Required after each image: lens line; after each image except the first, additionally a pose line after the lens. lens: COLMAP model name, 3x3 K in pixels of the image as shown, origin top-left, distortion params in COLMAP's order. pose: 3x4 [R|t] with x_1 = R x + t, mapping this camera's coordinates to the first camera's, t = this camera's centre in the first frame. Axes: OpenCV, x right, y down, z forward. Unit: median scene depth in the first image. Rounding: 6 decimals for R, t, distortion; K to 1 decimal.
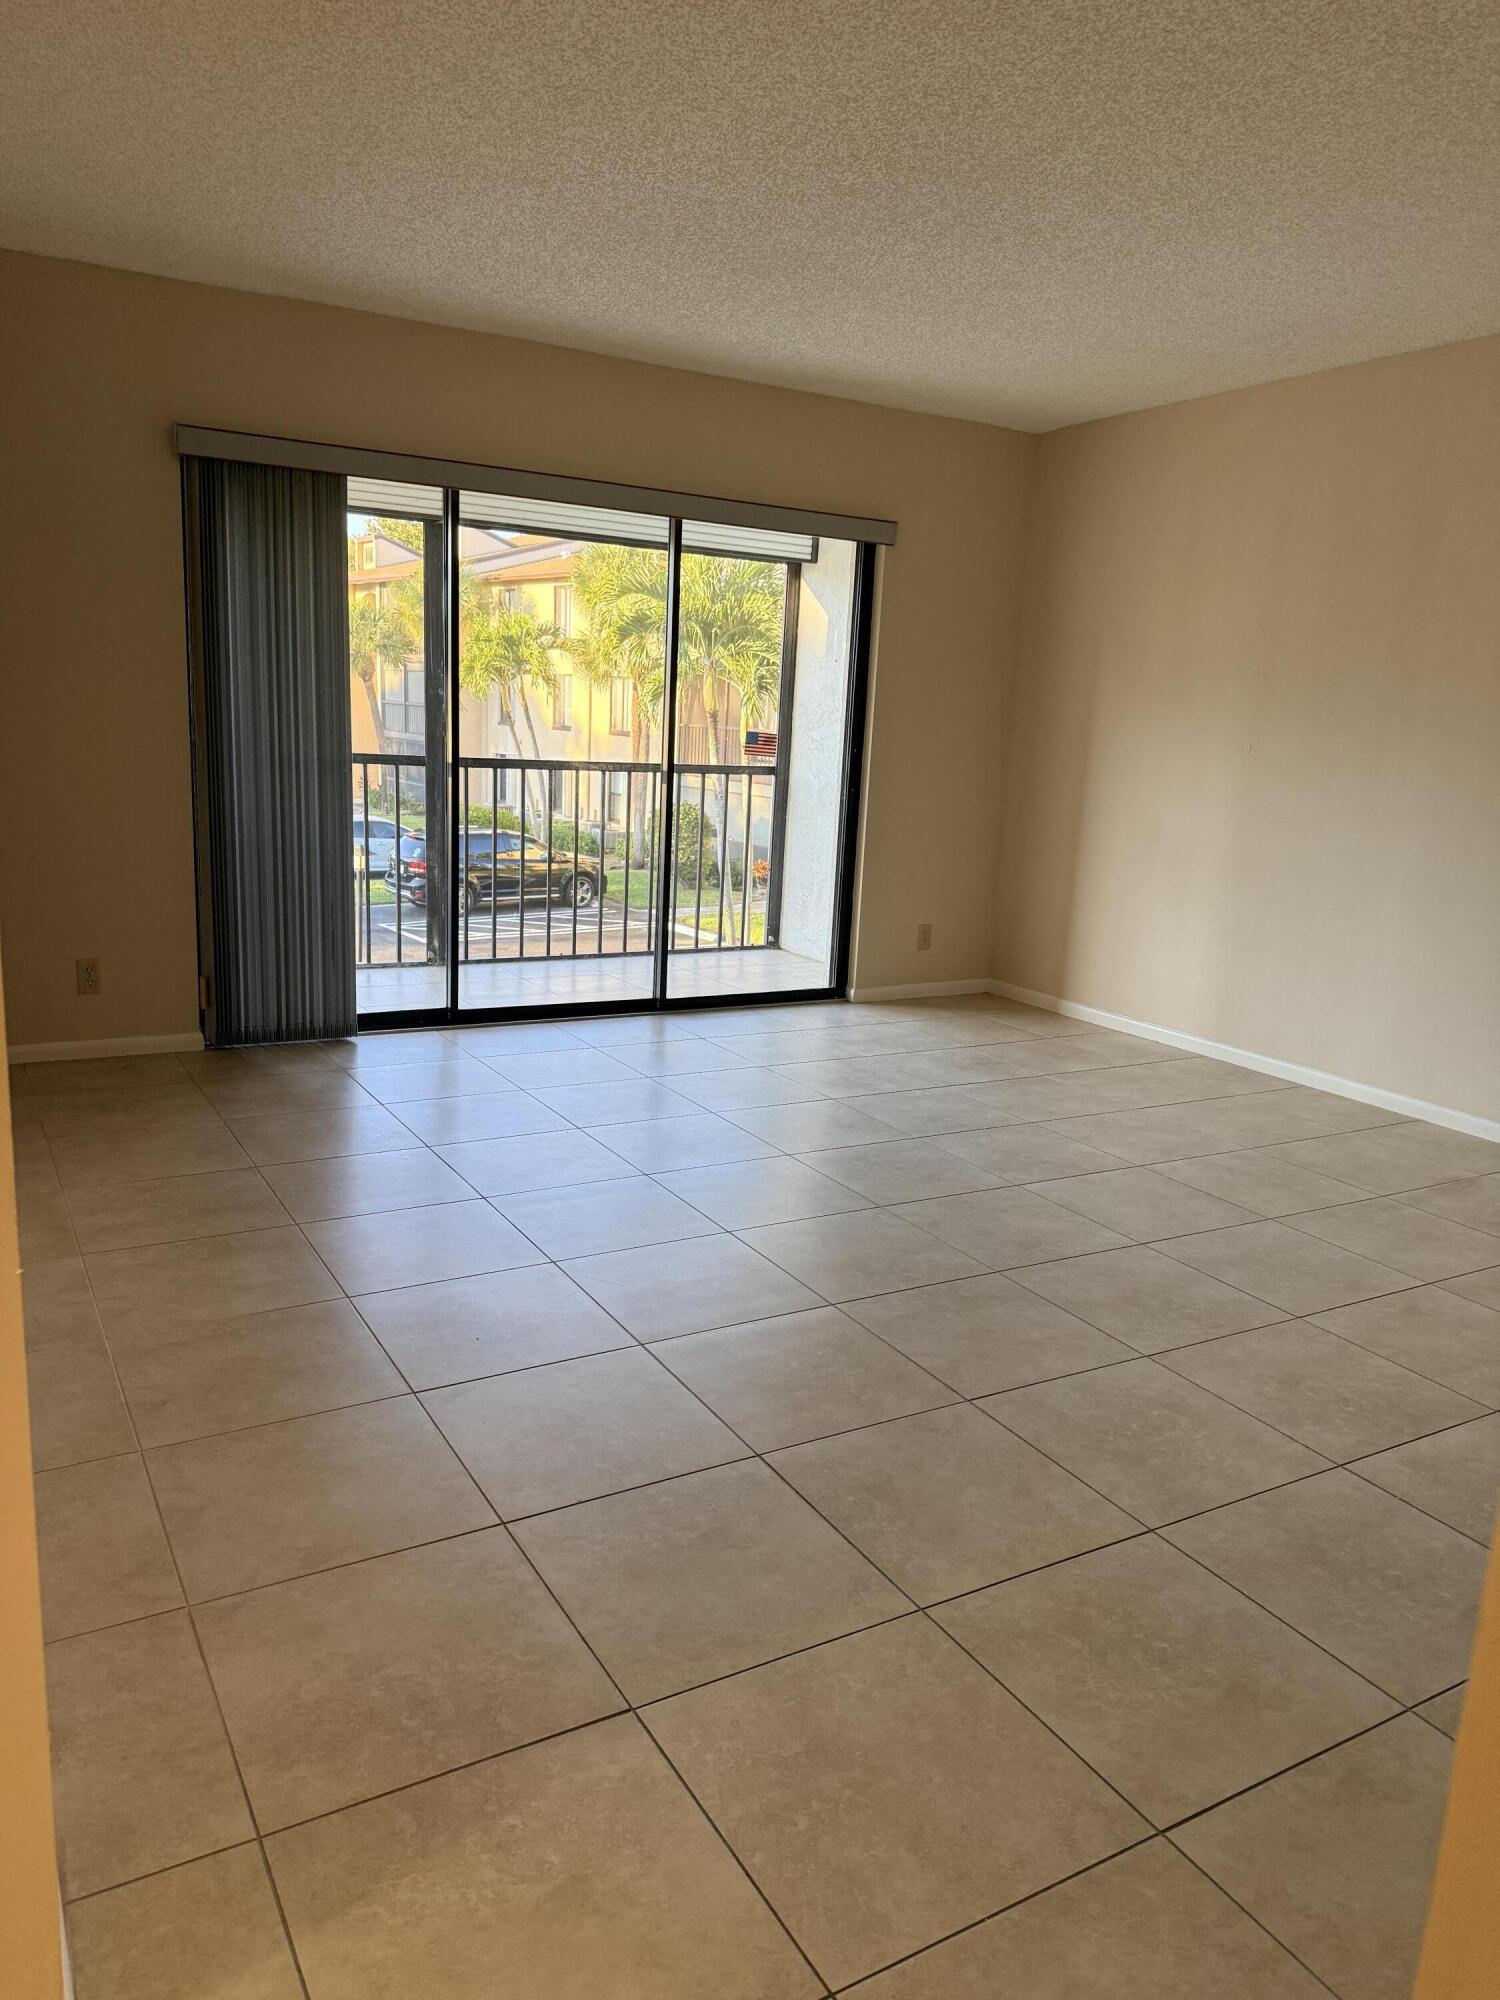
lens RADIAL K [[1403.6, 0, 749.4], [0, 1403.6, 1002.4], [0, 0, 1]] dist [0.045169, -0.001877]
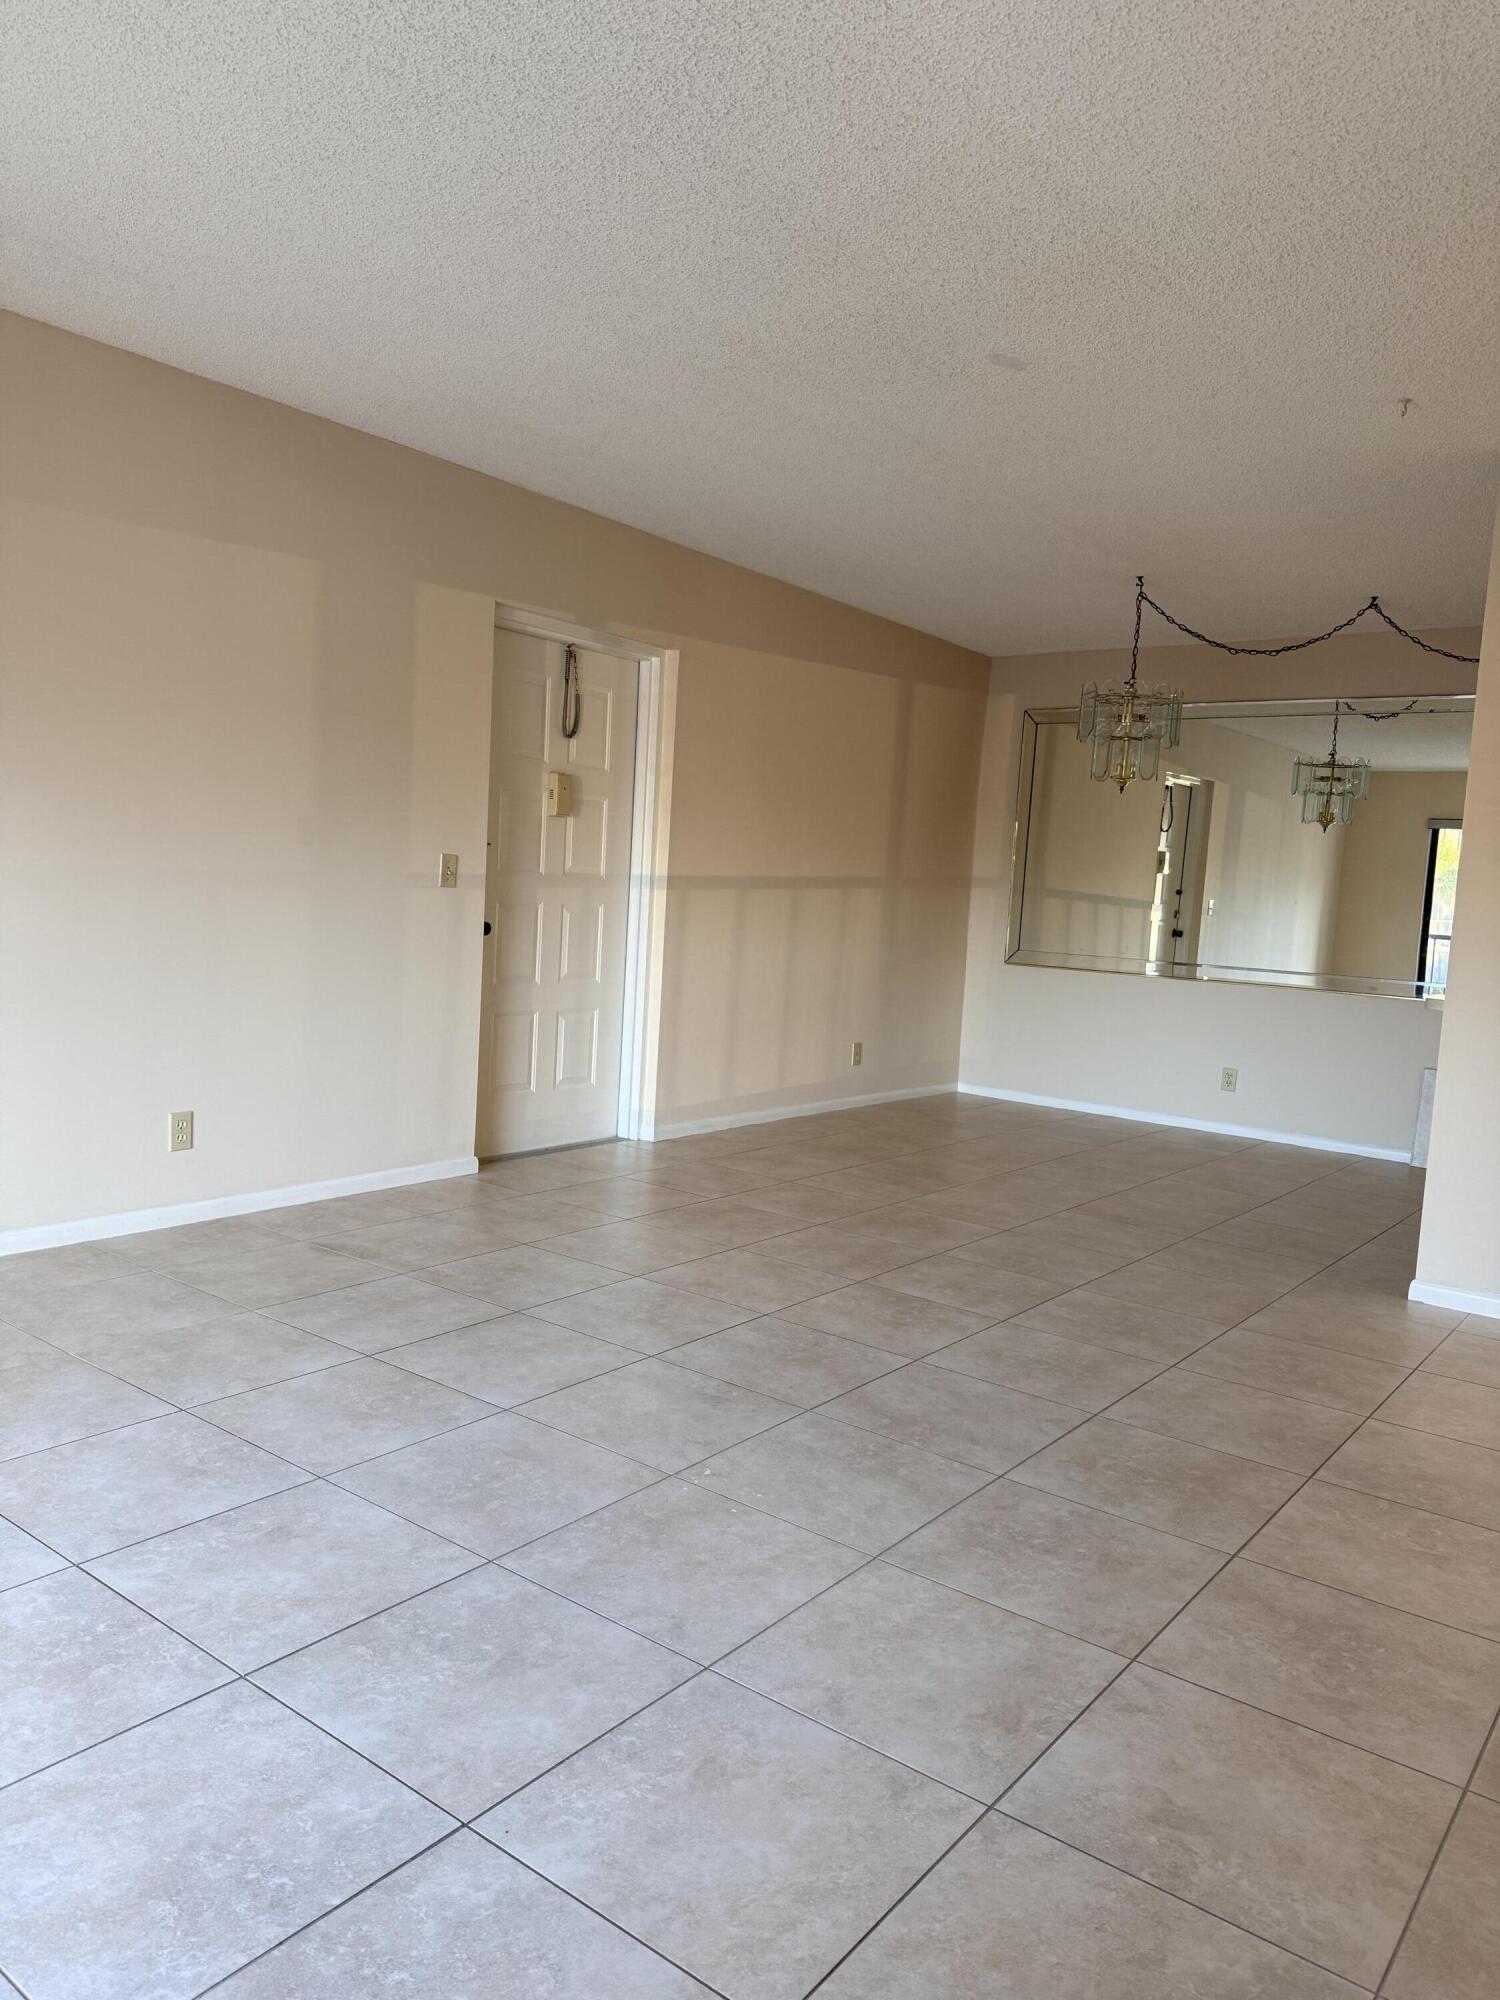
lens RADIAL K [[1403.6, 0, 750.3], [0, 1403.6, 1002.2], [0, 0, 1]] dist [0.045169, -0.001877]
pose [[-0.369932, -0.148680, 0.917085, -0.543427], [0.124251, 0.970327, 0.207432, -0.232637], [-0.920713, 0.190685, -0.340481, 1.150531]]
